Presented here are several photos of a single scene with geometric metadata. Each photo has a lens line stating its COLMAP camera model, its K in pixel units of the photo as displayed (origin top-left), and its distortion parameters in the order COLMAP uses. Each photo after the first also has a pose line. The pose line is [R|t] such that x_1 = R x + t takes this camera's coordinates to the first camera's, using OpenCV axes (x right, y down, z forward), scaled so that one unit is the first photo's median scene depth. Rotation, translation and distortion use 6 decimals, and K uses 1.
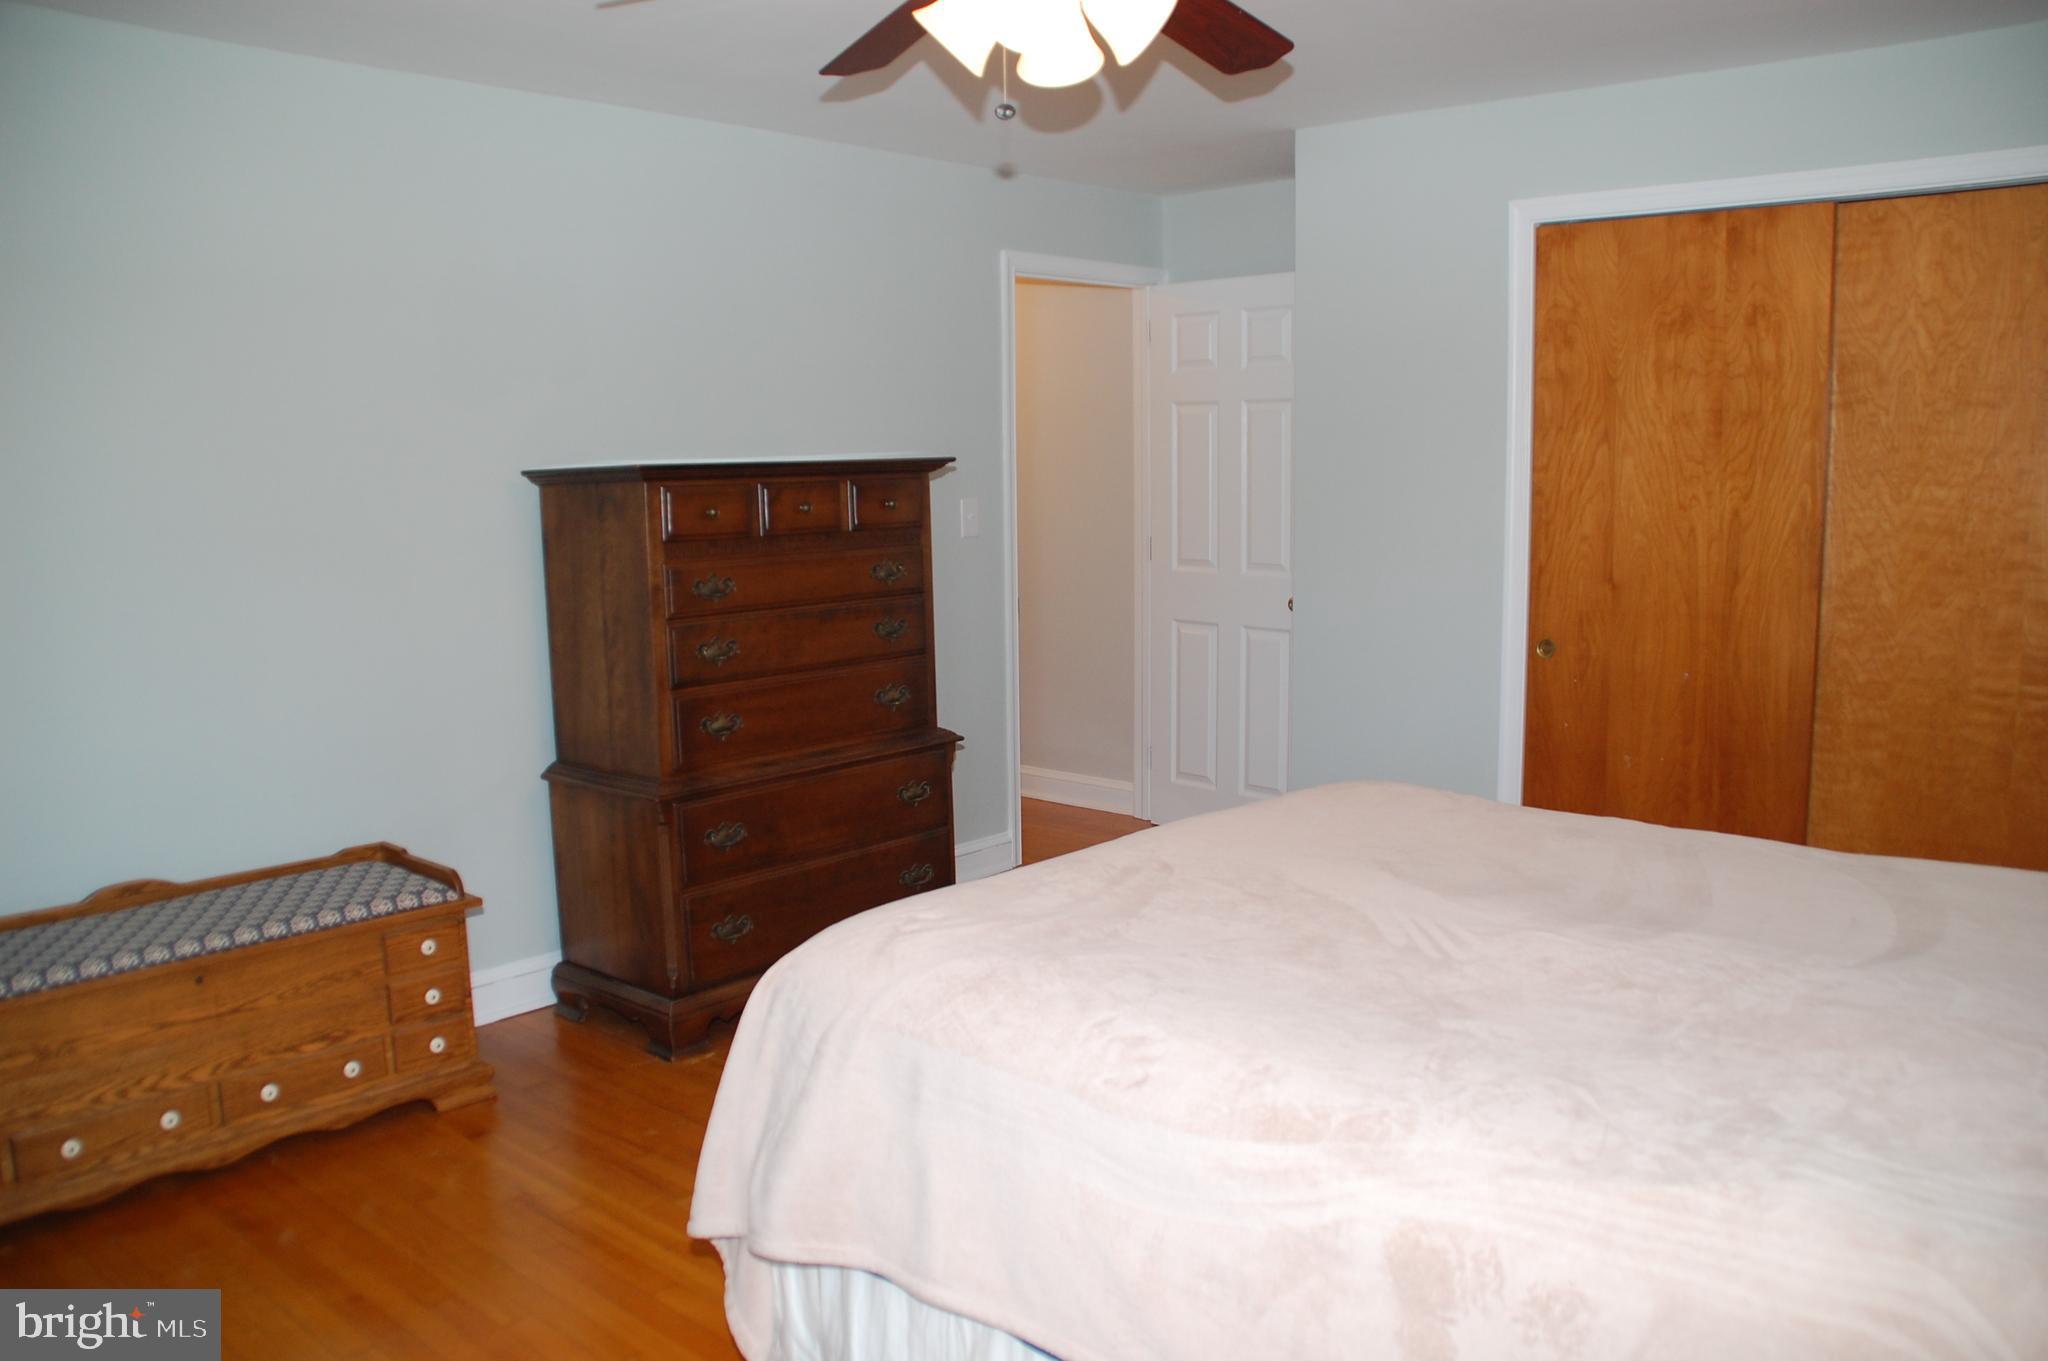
lens RADIAL K [[1588.3, 0, 1043.7], [0, 1588.3, 693.0], [0, 0, 1]] dist [-0.172819, 0.119219]
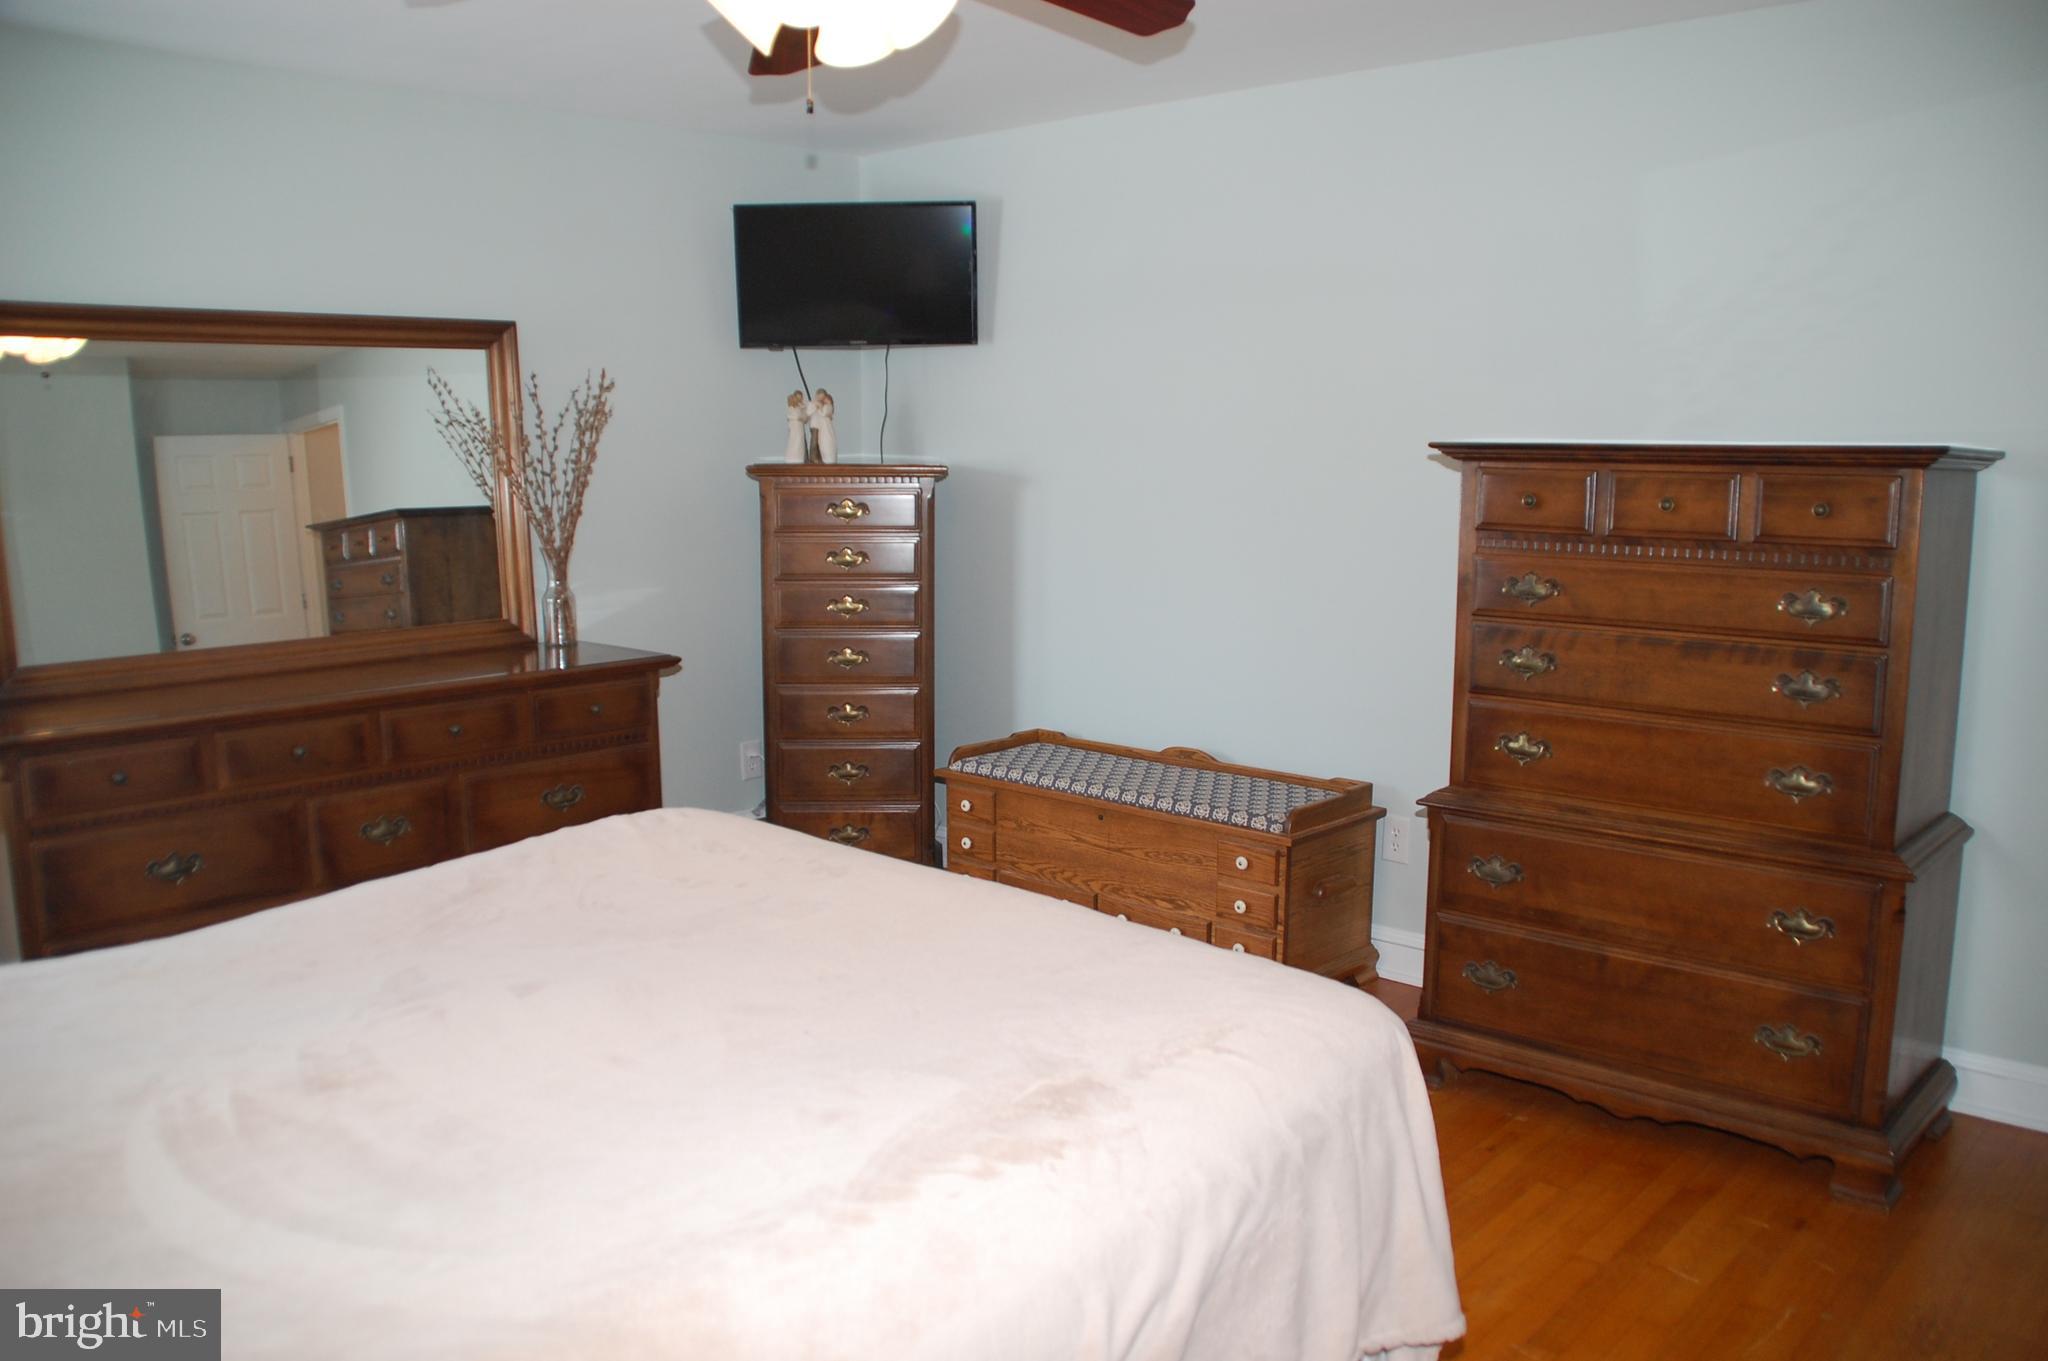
lens RADIAL K [[1588.3, 0, 1043.7], [0, 1588.3, 693.0], [0, 0, 1]] dist [-0.172819, 0.119219]
pose [[-0.005144, 0.173769, -0.984773, 0.628121], [-0.138178, 0.975216, 0.172805, -0.118972], [0.990394, 0.136963, 0.018994, 0.714358]]
